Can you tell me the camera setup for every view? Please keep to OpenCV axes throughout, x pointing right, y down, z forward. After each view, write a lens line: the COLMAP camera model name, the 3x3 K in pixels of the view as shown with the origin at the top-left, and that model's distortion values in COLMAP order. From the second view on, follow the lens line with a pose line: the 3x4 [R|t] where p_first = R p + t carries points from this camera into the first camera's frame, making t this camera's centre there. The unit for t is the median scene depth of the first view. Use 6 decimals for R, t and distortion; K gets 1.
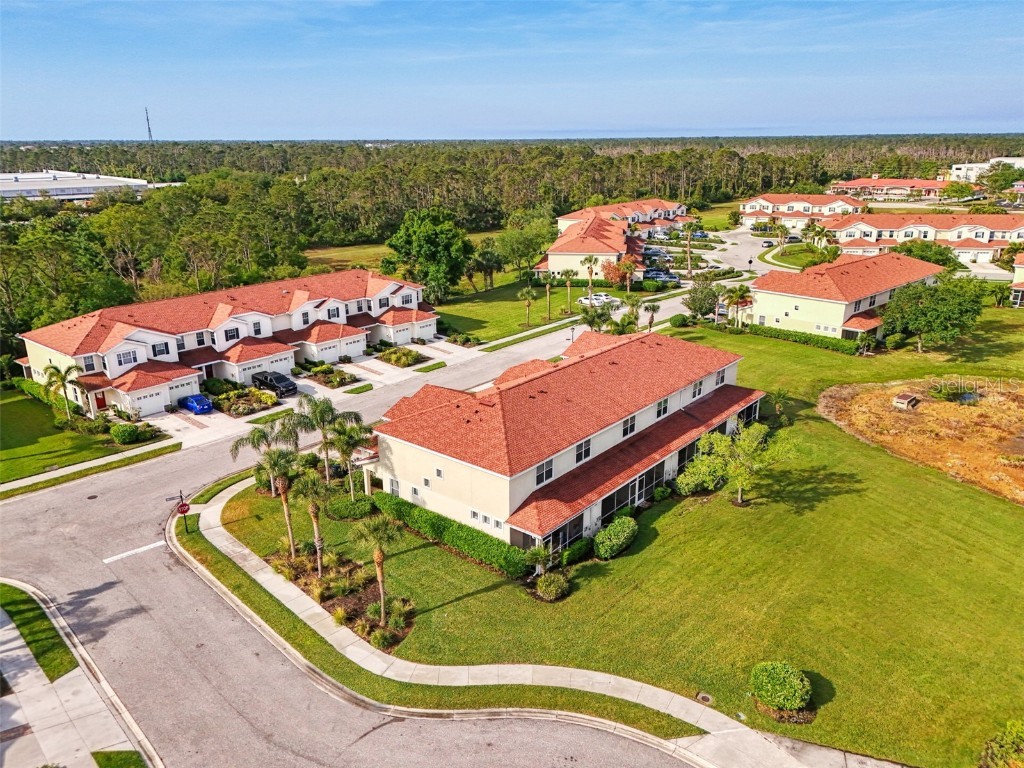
lens RADIAL K [[750.5, 0, 512.0], [0, 750.5, 384.0], [0, 0, 1]] dist [0.079981, -0.077101]
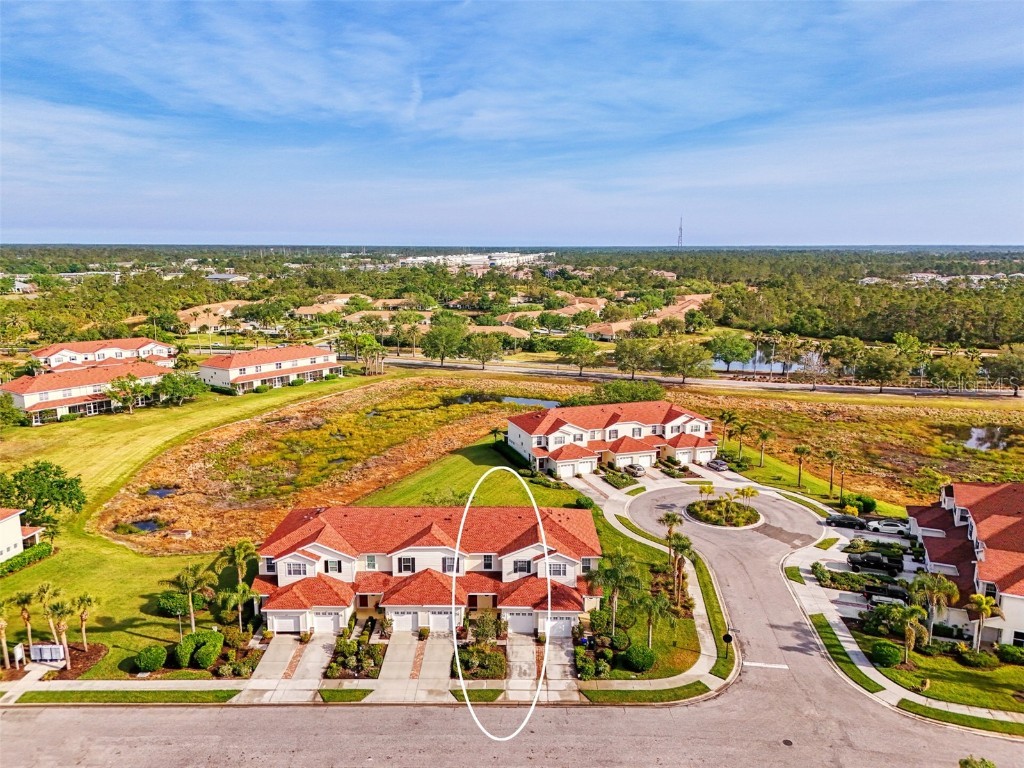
lens RADIAL K [[750.5, 0, 512.0], [0, 750.5, 384.0], [0, 0, 1]] dist [0.079981, -0.077101]
pose [[-0.627340, -0.135748, 0.766823, -0.864513], [0.244432, 0.900602, 0.359401, -0.597585], [-0.739390, 0.412903, -0.531802, 1.354513]]
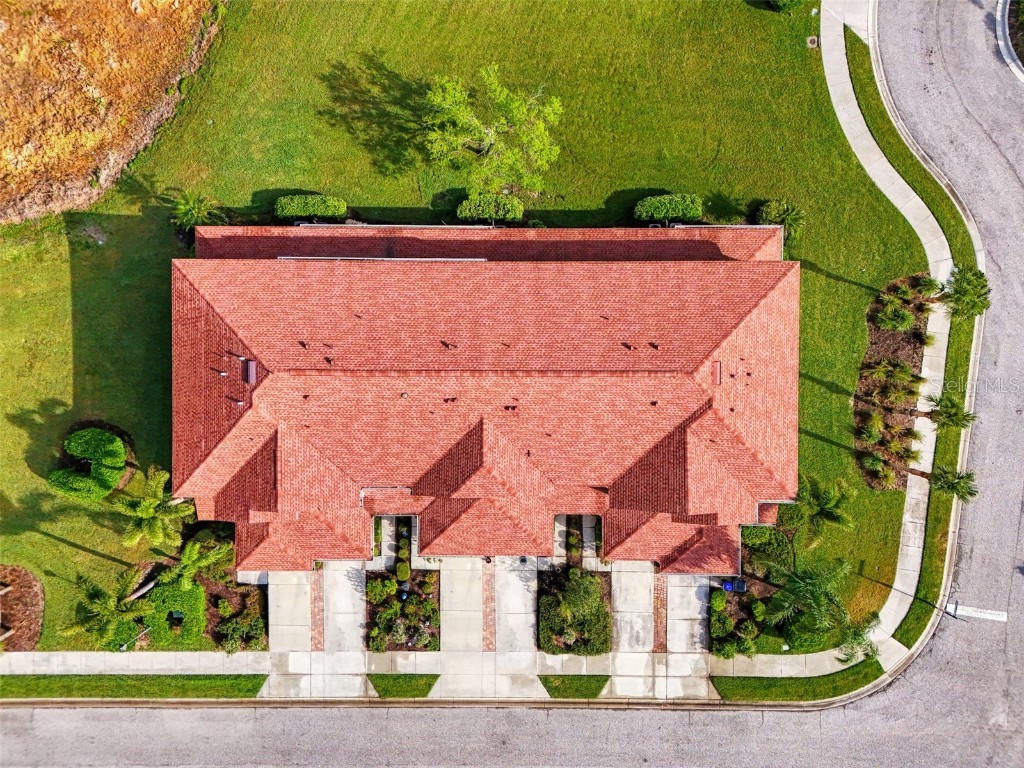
lens RADIAL K [[744.1, 0, 512.0], [0, 744.1, 384.0], [0, 0, 1]] dist [0.067452, -0.076697]
pose [[-0.631280, -0.775518, 0.007650, 0.062197], [0.255059, -0.198285, 0.946376, -0.562265], [-0.732414, 0.599379, 0.322977, 0.702395]]
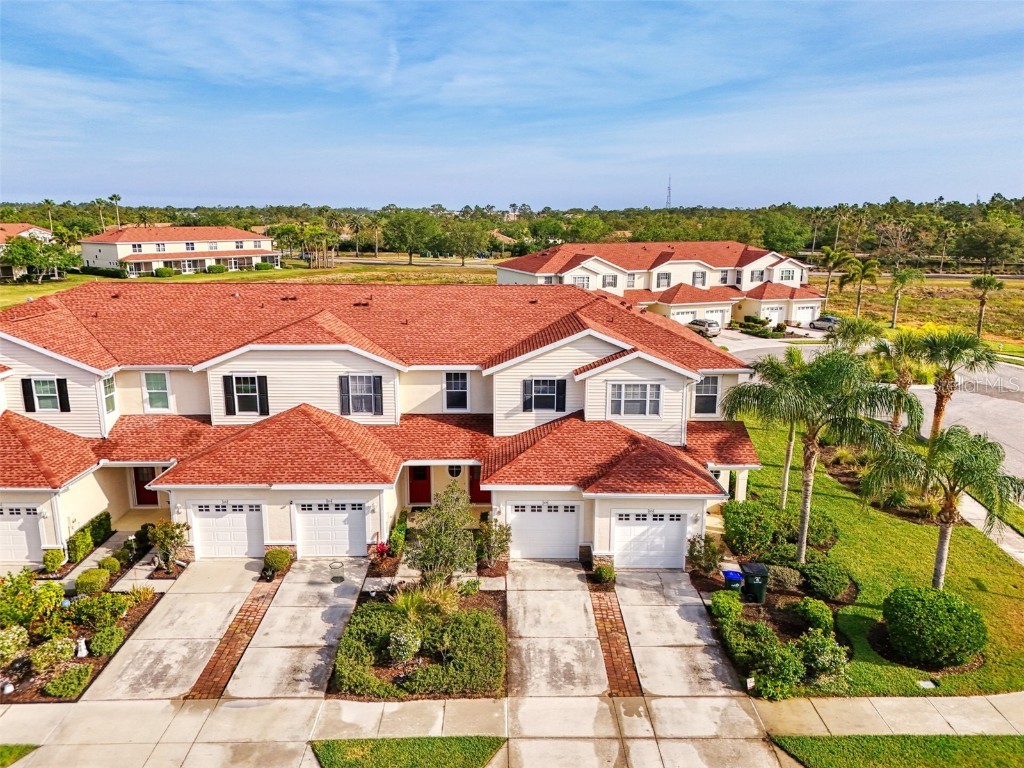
lens RADIAL K [[750.5, 0, 512.0], [0, 750.5, 384.0], [0, 0, 1]] dist [0.079981, -0.077101]
pose [[-0.643291, -0.164036, 0.747843, -0.378951], [0.238758, 0.885087, 0.399518, -0.145447], [-0.727441, 0.435560, -0.530204, 1.108293]]
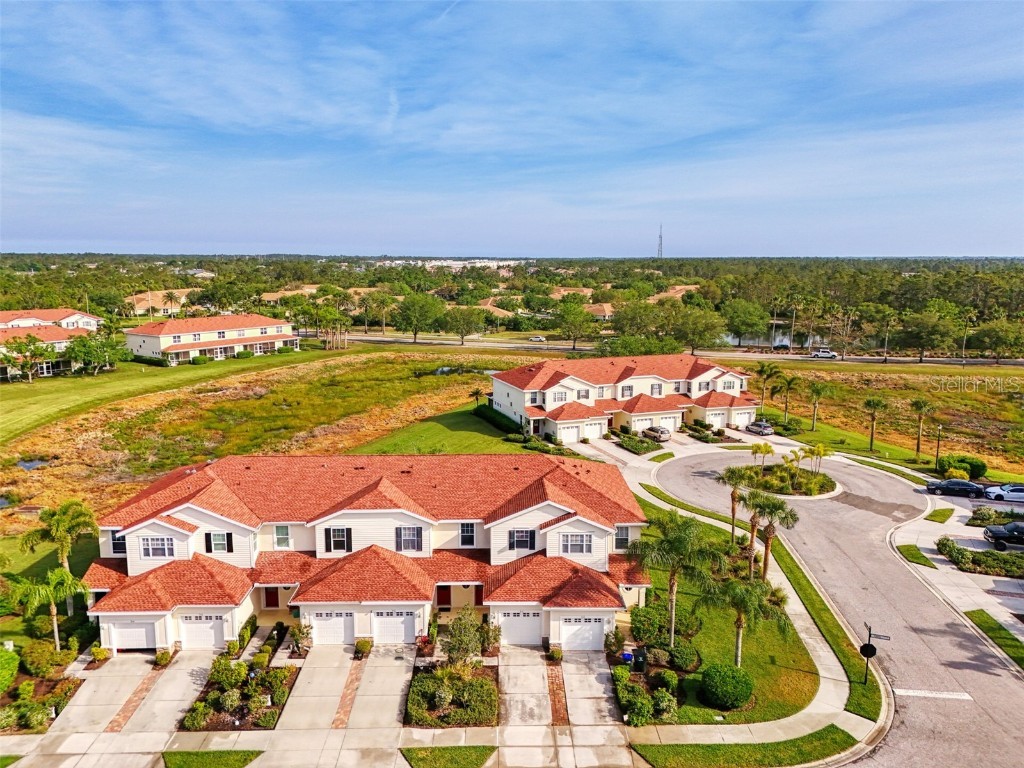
lens RADIAL K [[750.5, 0, 512.0], [0, 750.5, 384.0], [0, 0, 1]] dist [0.079981, -0.077101]
pose [[-0.647912, -0.121405, 0.751978, -0.570711], [0.238474, 0.905258, 0.351623, -0.339708], [-0.723422, 0.407148, -0.557576, 1.206734]]
